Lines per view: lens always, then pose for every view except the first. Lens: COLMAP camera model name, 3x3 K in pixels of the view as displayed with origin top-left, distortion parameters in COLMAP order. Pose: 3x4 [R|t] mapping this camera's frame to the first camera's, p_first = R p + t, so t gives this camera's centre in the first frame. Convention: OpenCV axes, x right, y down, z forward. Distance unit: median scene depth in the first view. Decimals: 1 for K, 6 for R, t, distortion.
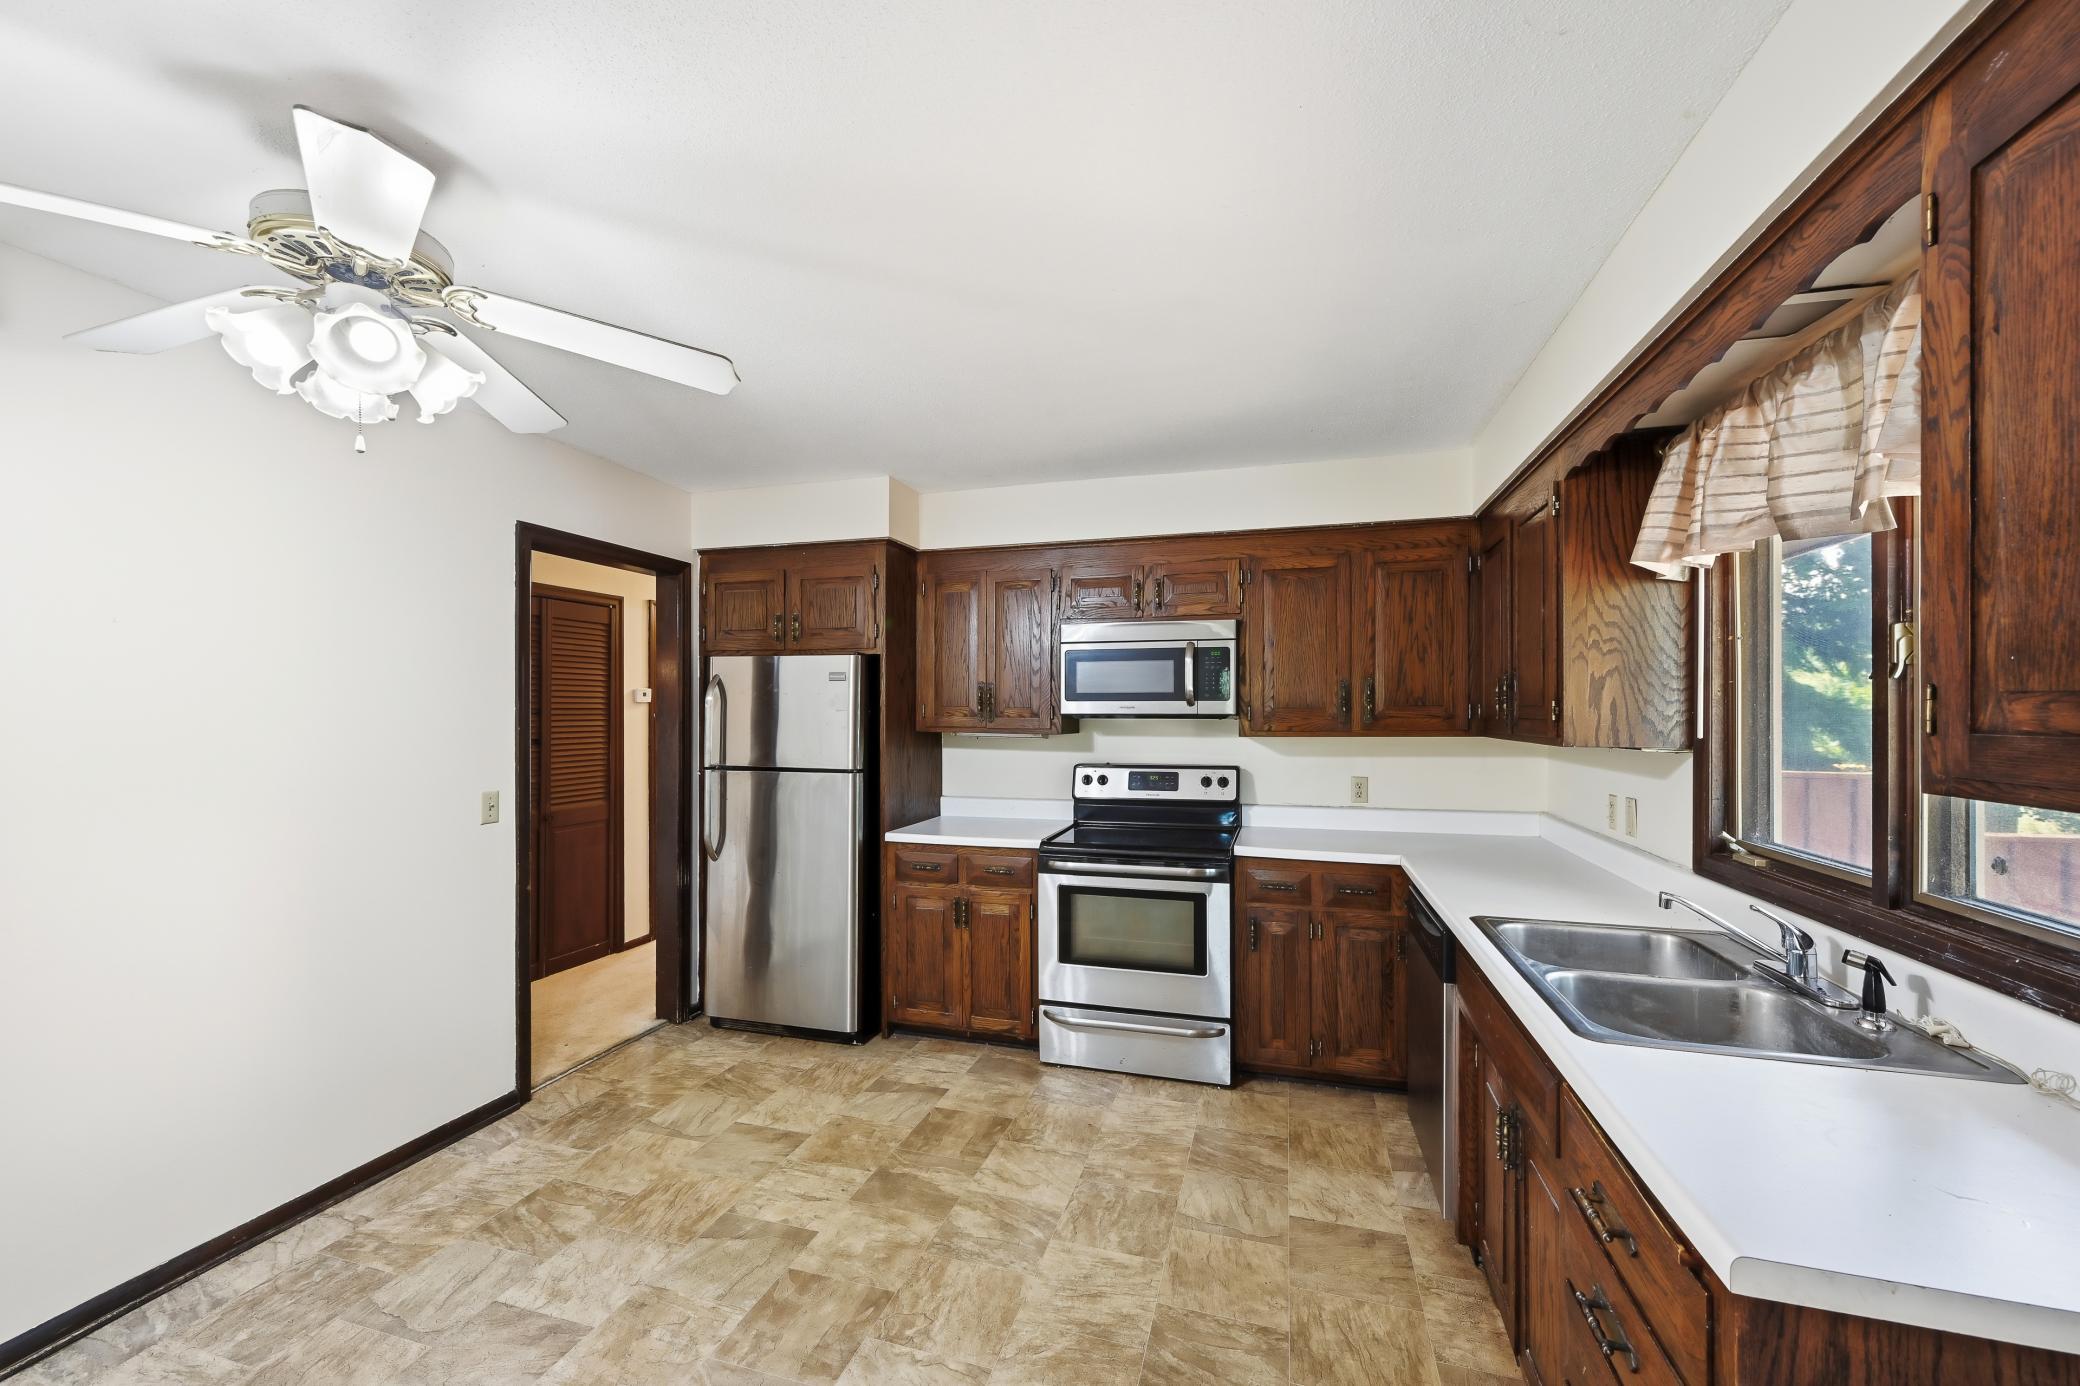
lens RADIAL K [[844.0, 0, 1035.0], [0, 844.0, 701.6], [0, 0, 1]] dist [0.002439, 0.000273]
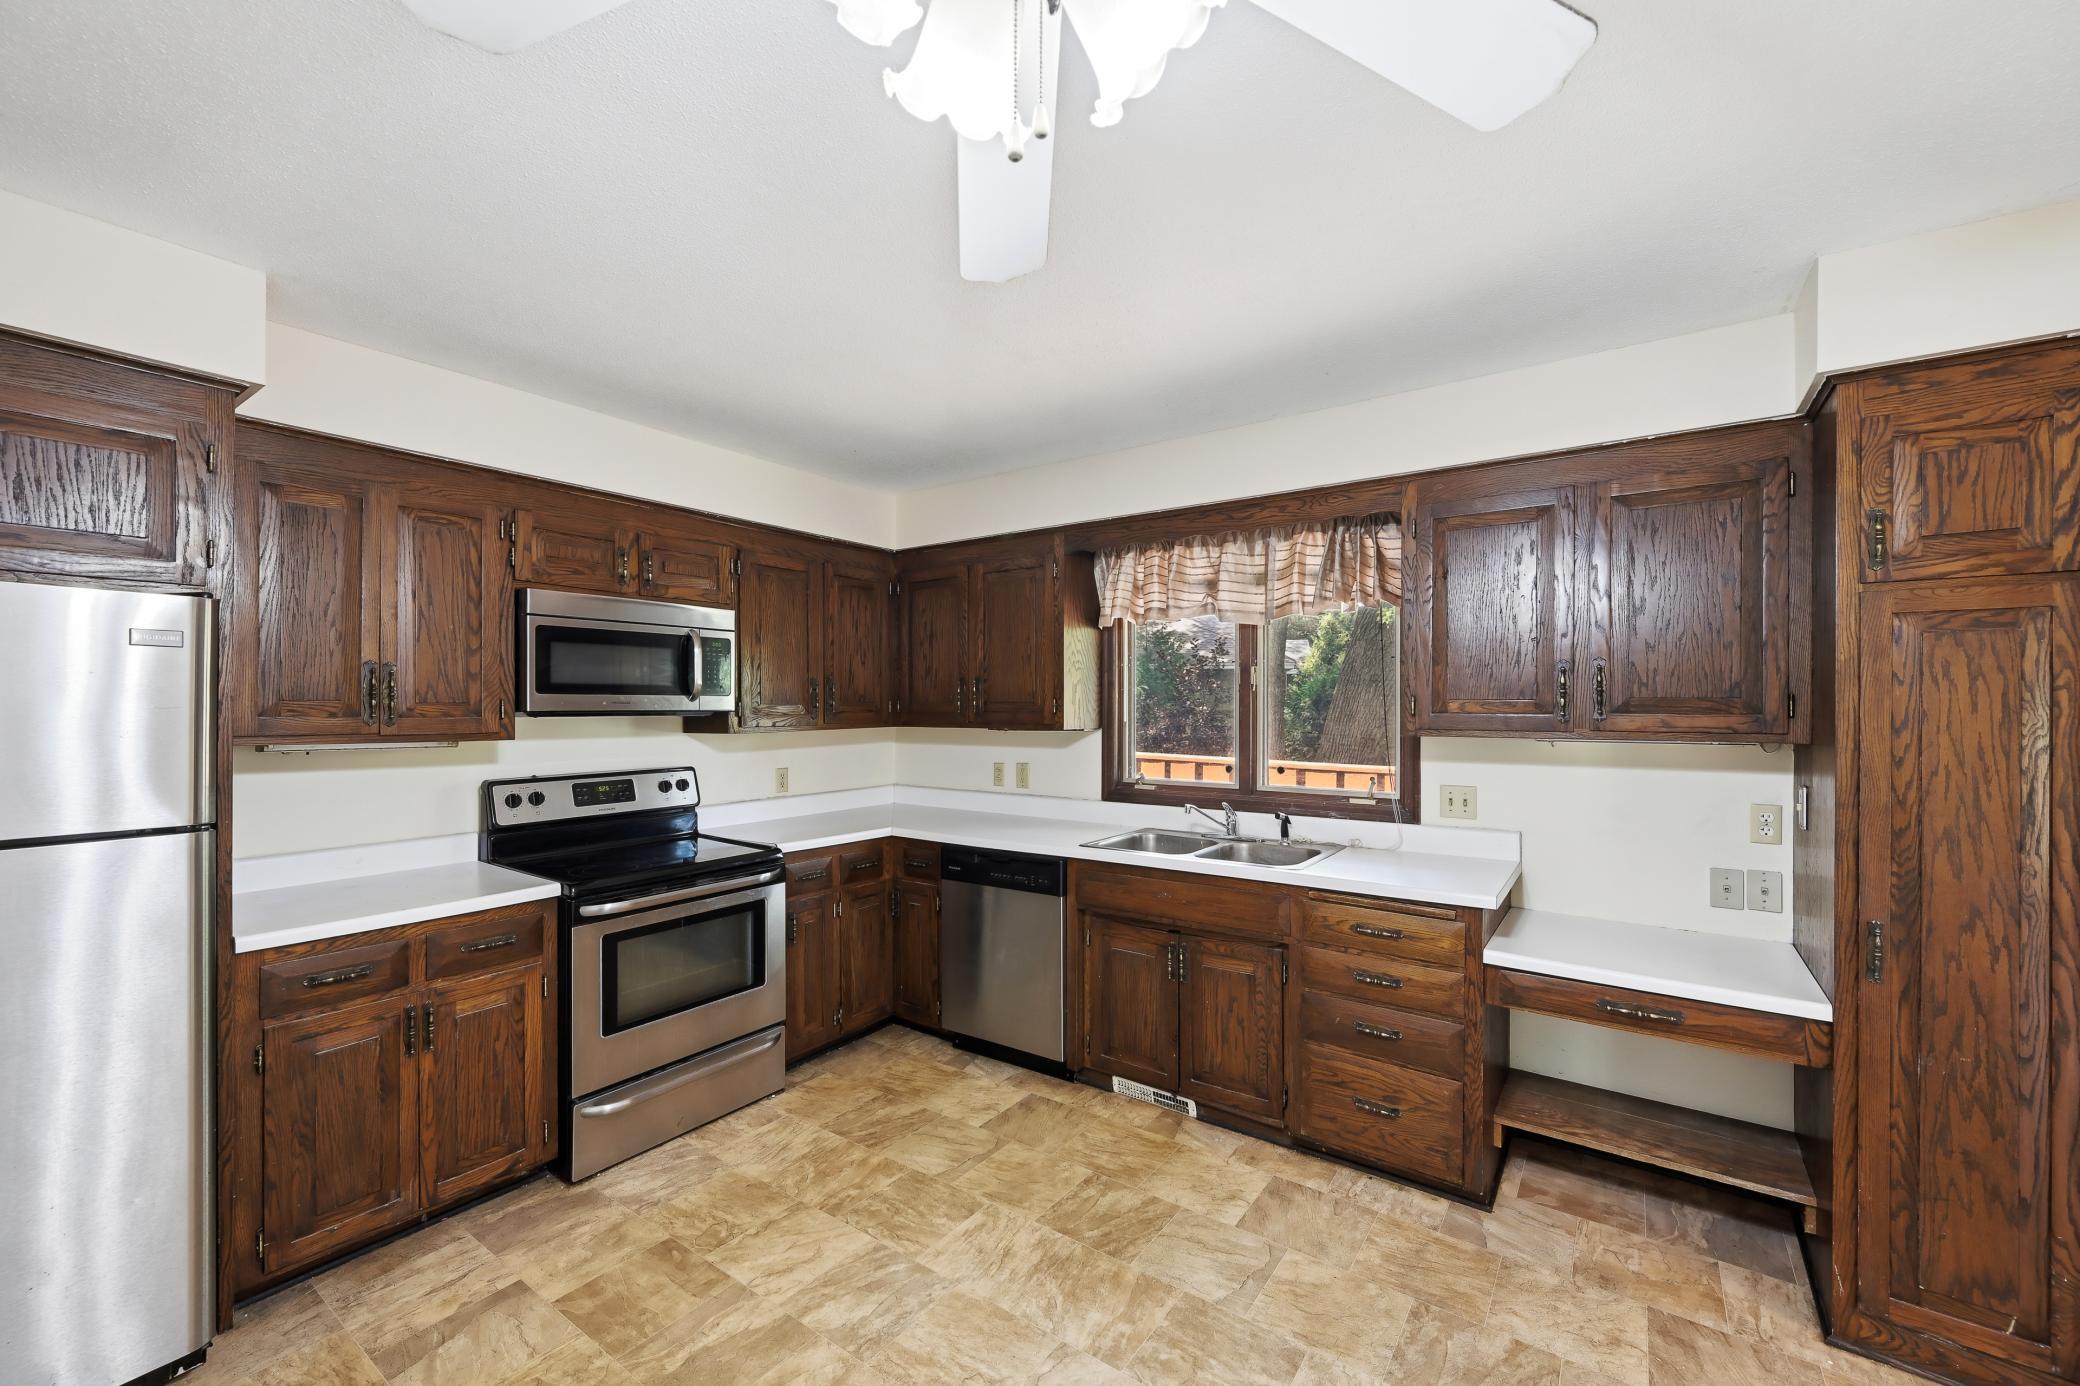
lens RADIAL K [[844.0, 0, 1041.1], [0, 844.0, 704.6], [0, 0, 1]] dist [0.002439, 0.000273]
pose [[0.305952, 0.000611, 0.952047, -0.591768], [-0.010464, 0.999942, 0.002721, 0.002386], [-0.951989, -0.010795, 0.305941, 0.402912]]
